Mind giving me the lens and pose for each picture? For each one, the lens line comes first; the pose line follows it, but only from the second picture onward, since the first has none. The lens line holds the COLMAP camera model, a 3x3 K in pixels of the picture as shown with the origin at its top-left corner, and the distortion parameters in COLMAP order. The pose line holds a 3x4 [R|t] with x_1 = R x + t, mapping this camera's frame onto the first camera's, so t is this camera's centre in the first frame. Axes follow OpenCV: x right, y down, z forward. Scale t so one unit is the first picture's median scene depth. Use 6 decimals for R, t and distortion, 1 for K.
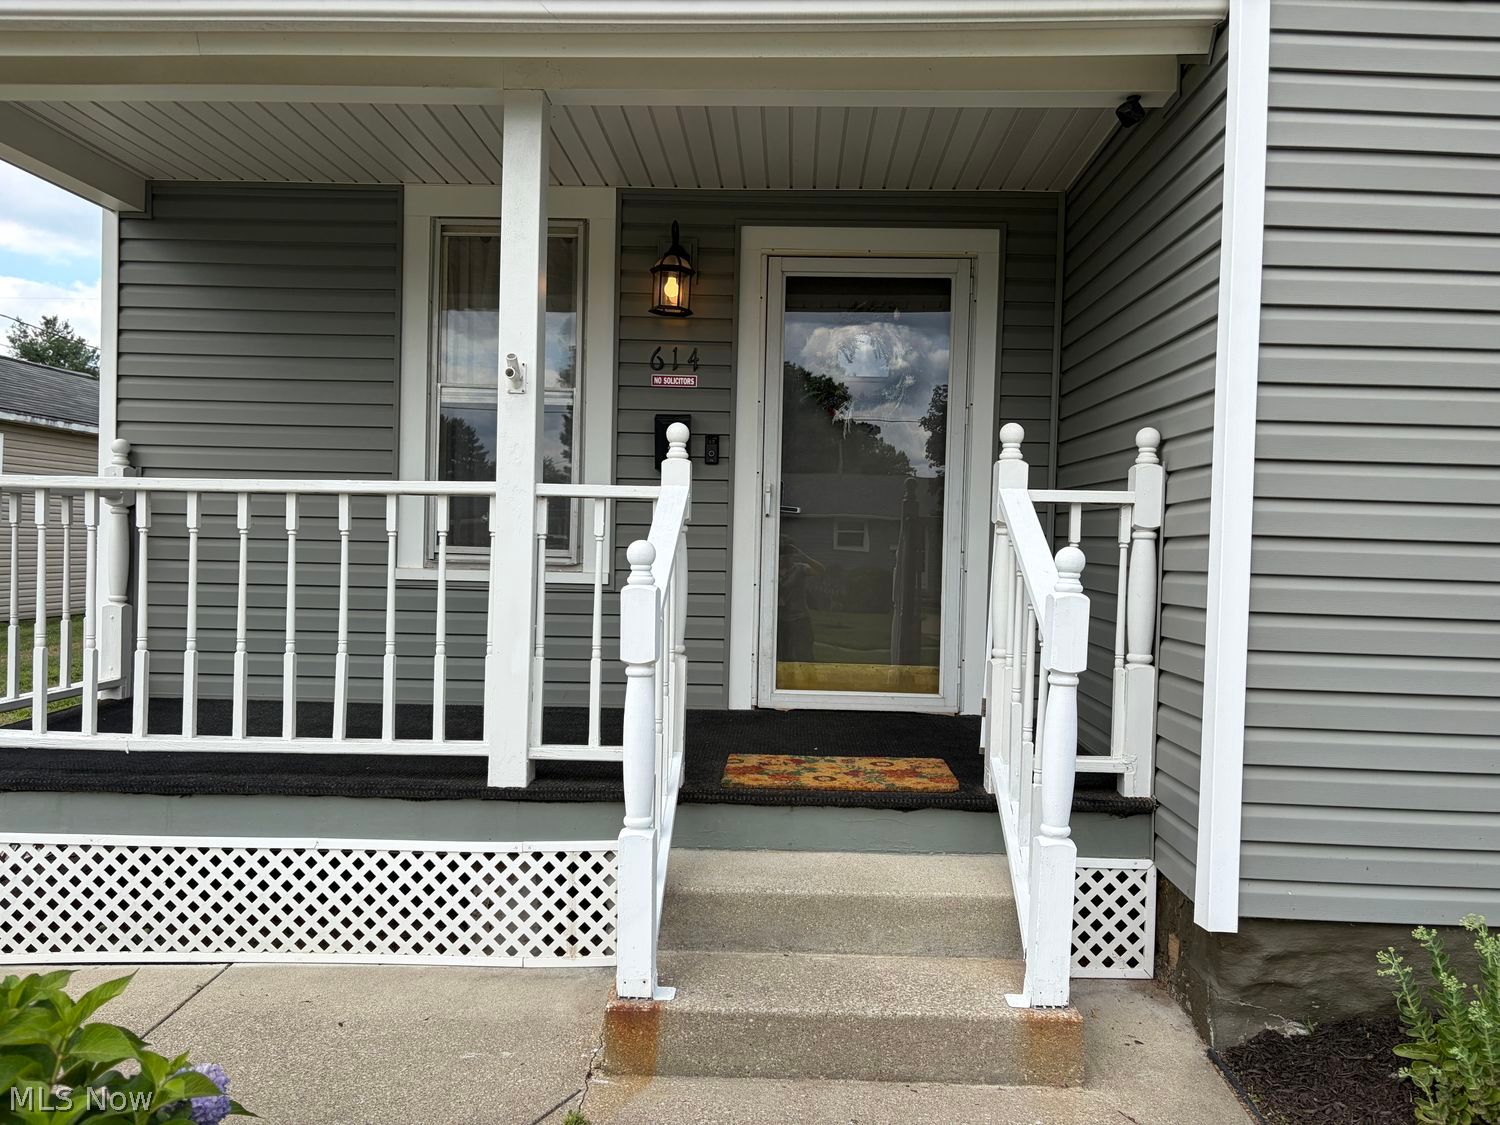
lens RADIAL K [[1144.8, 0, 750.0], [0, 1144.8, 562.5], [0, 0, 1]] dist [0.047066, -0.055235]
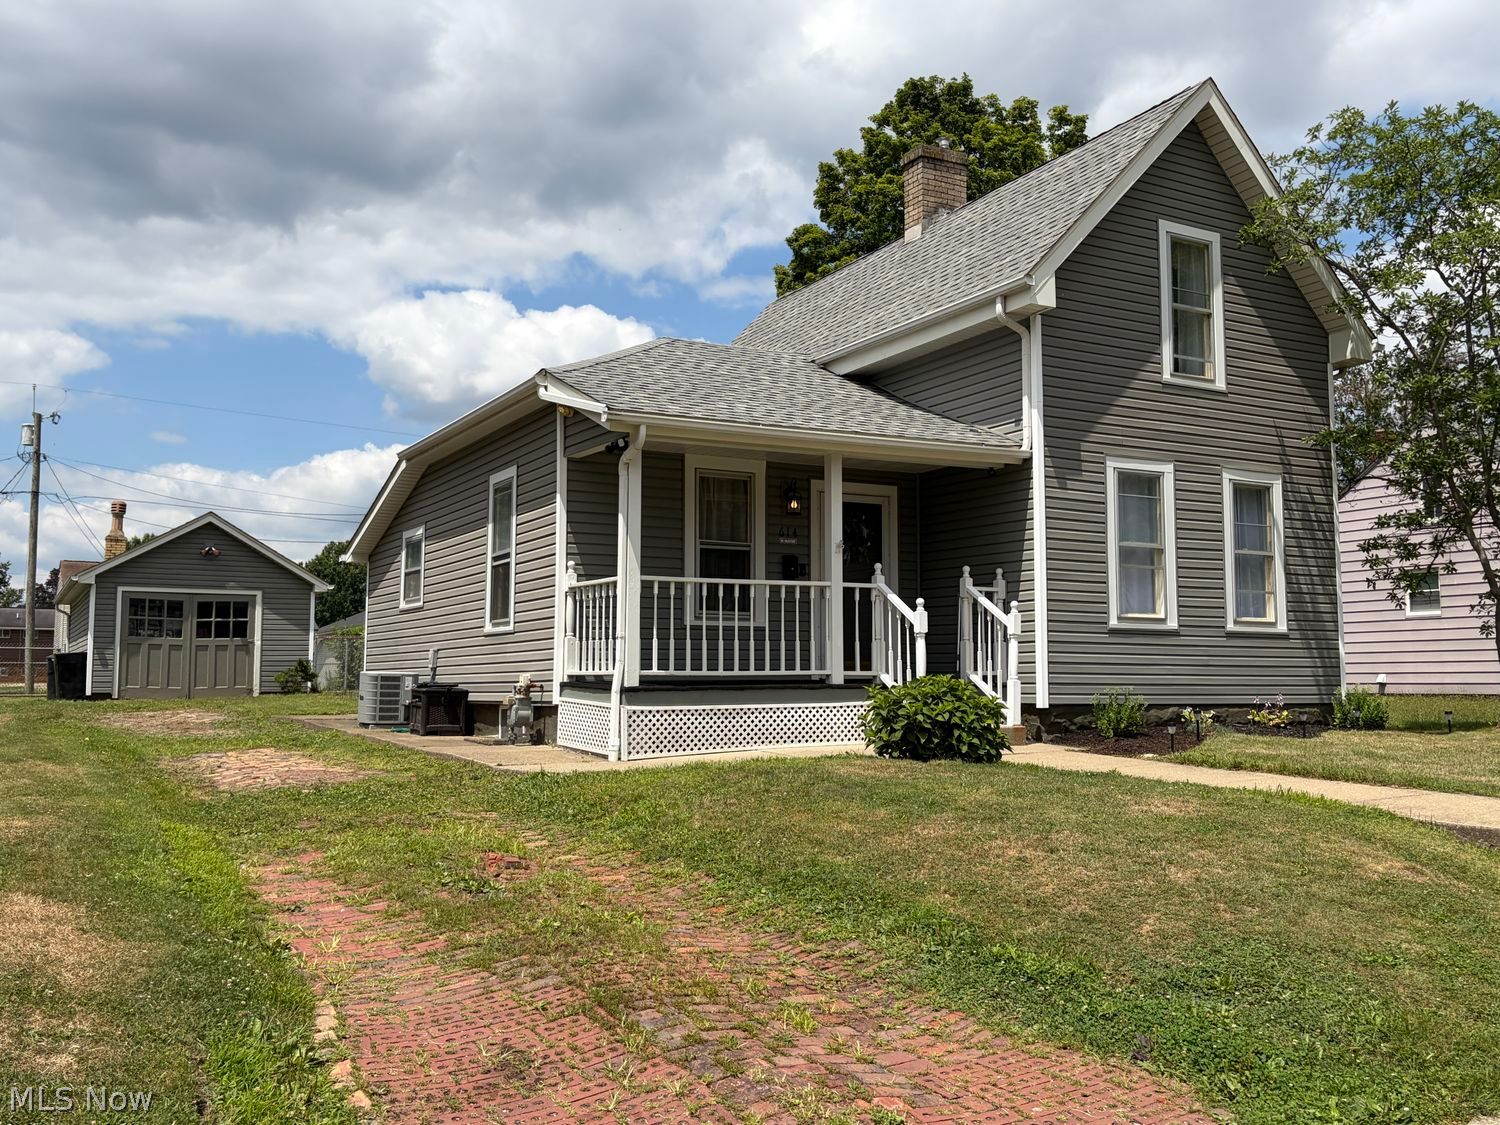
lens RADIAL K [[1366.1, 0, 750.0], [0, 1366.1, 562.5], [0, 0, 1]] dist [0.019694, 0.000305]
pose [[0.859452, 0.024377, 0.510635, -1.588402], [0.027690, 0.995176, -0.094115, 0.149479], [-0.510466, 0.095027, 0.854631, -1.382641]]
